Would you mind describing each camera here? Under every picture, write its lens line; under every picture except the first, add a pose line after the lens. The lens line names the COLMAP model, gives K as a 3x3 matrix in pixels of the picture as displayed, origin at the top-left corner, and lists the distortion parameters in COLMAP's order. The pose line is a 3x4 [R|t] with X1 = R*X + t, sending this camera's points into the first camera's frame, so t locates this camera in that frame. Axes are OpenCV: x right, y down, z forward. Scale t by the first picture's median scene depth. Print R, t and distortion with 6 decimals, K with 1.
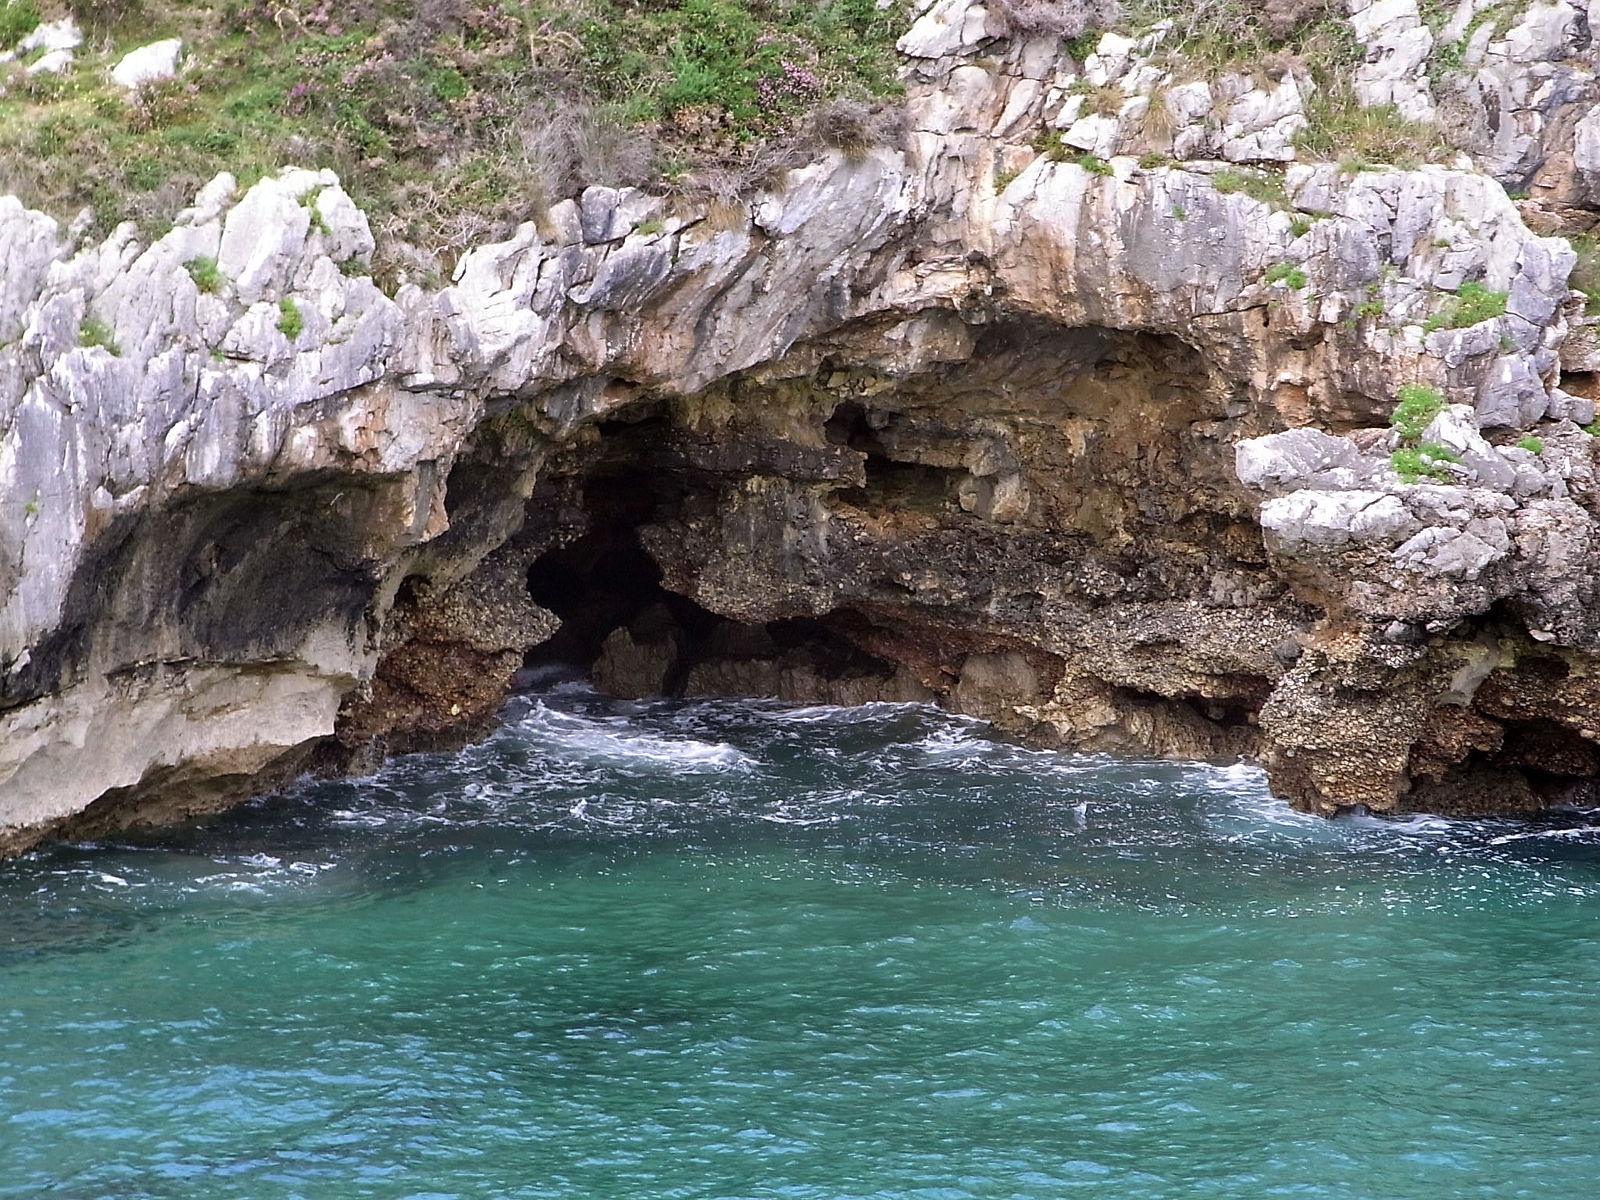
lens RADIAL K [[7533.9, 0, 800.0], [0, 7533.9, 600.0], [0, 0, 1]] dist [0.391899, -2.920100]
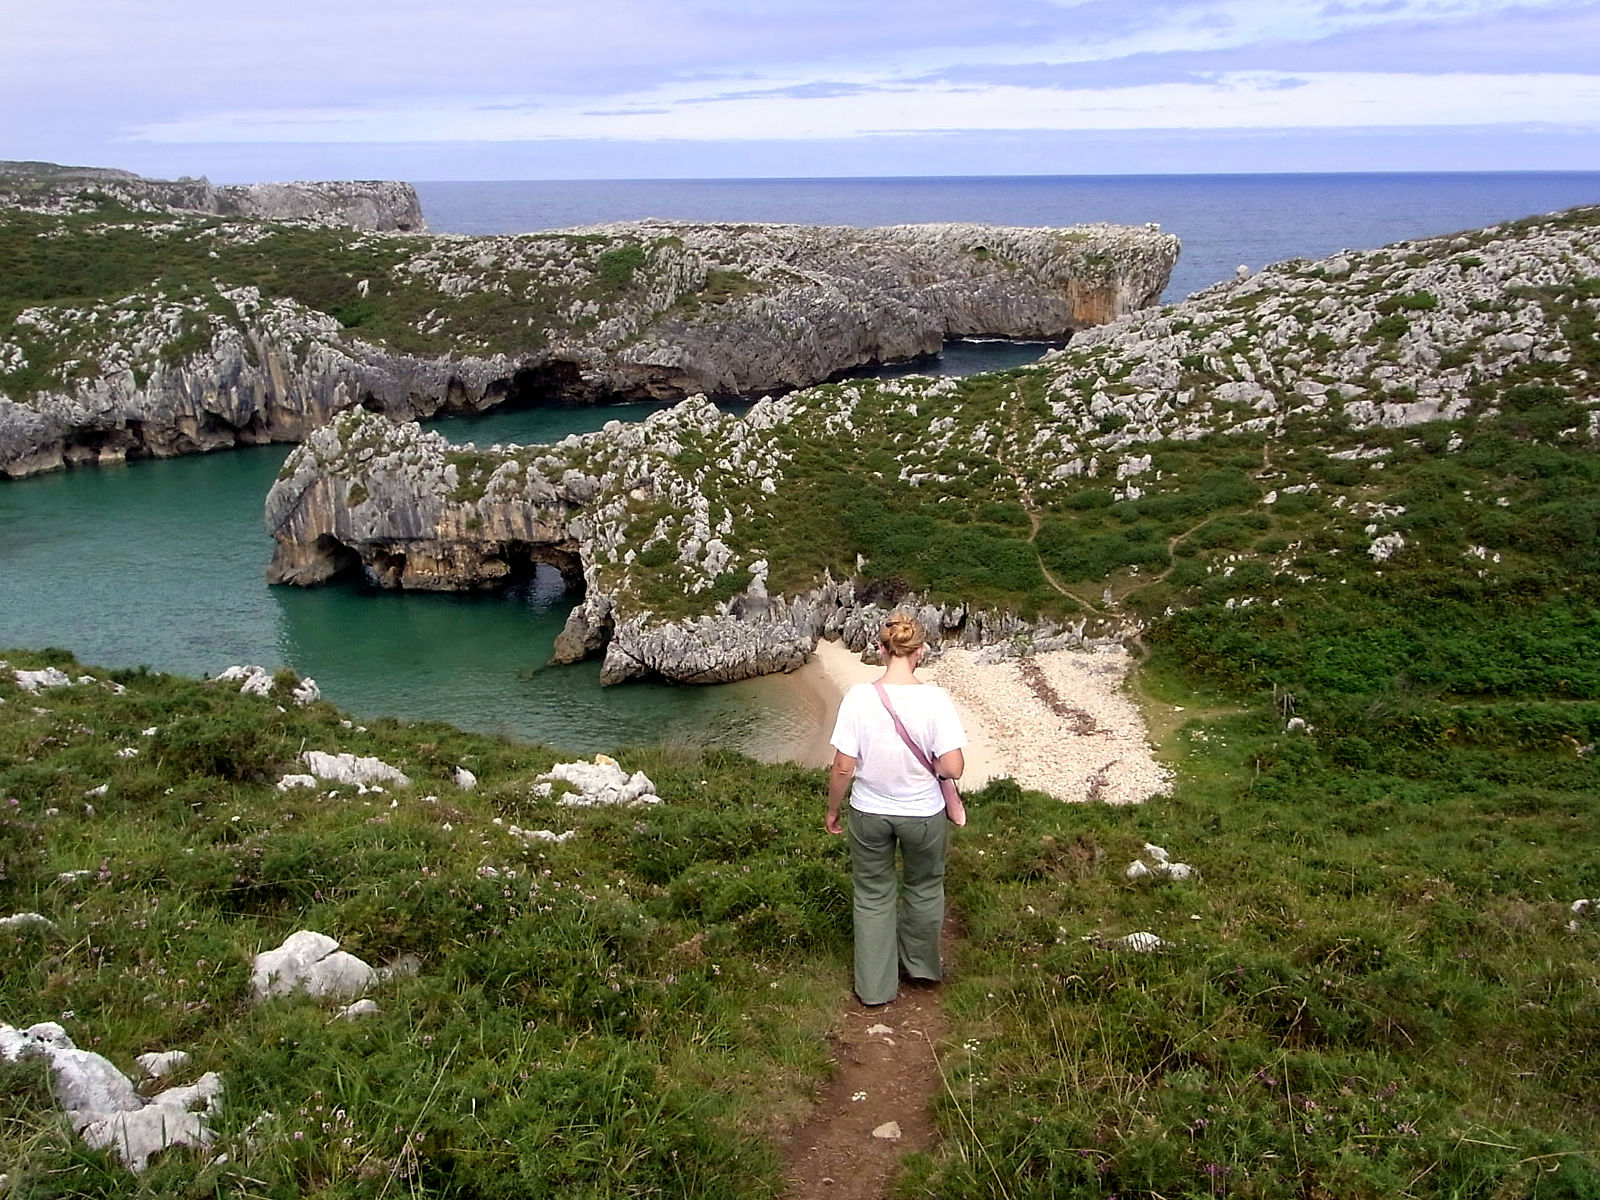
lens RADIAL K [[1334.7, 0, 798.0], [0, 1334.7, 667.0], [0, 0, 1]] dist [-0.151281, 0.370237]
pose [[0.974758, -0.083973, 0.206873, -0.077525], [0.032123, 0.969682, 0.242251, -0.063665], [-0.220943, -0.229491, 0.947902, -1.178169]]
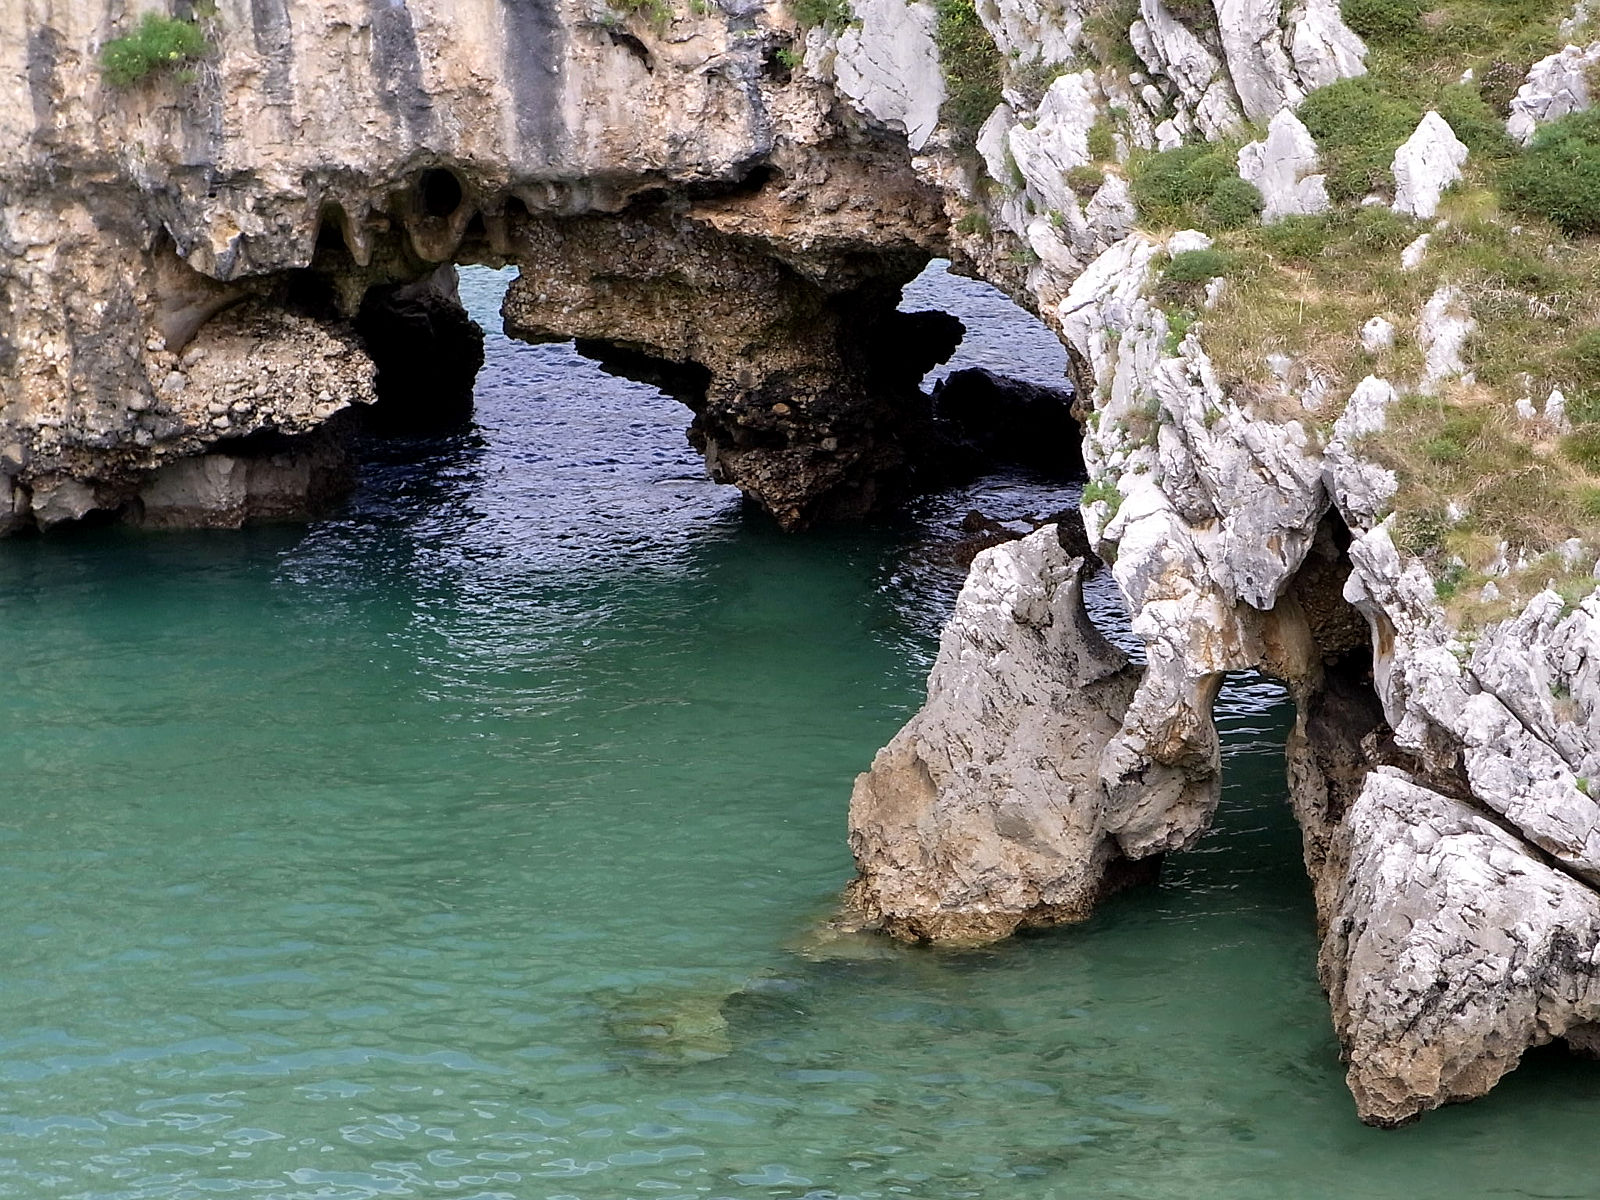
lens RADIAL K [[5460.0, 0, 800.0], [0, 5460.0, 600.0], [0, 0, 1]] dist [0.127164, -1.762162]
pose [[0.984016, -0.057716, 0.168470, -0.138515], [0.034818, 0.990119, 0.135837, 0.049442], [-0.174645, -0.127800, 0.976302, -0.756994]]
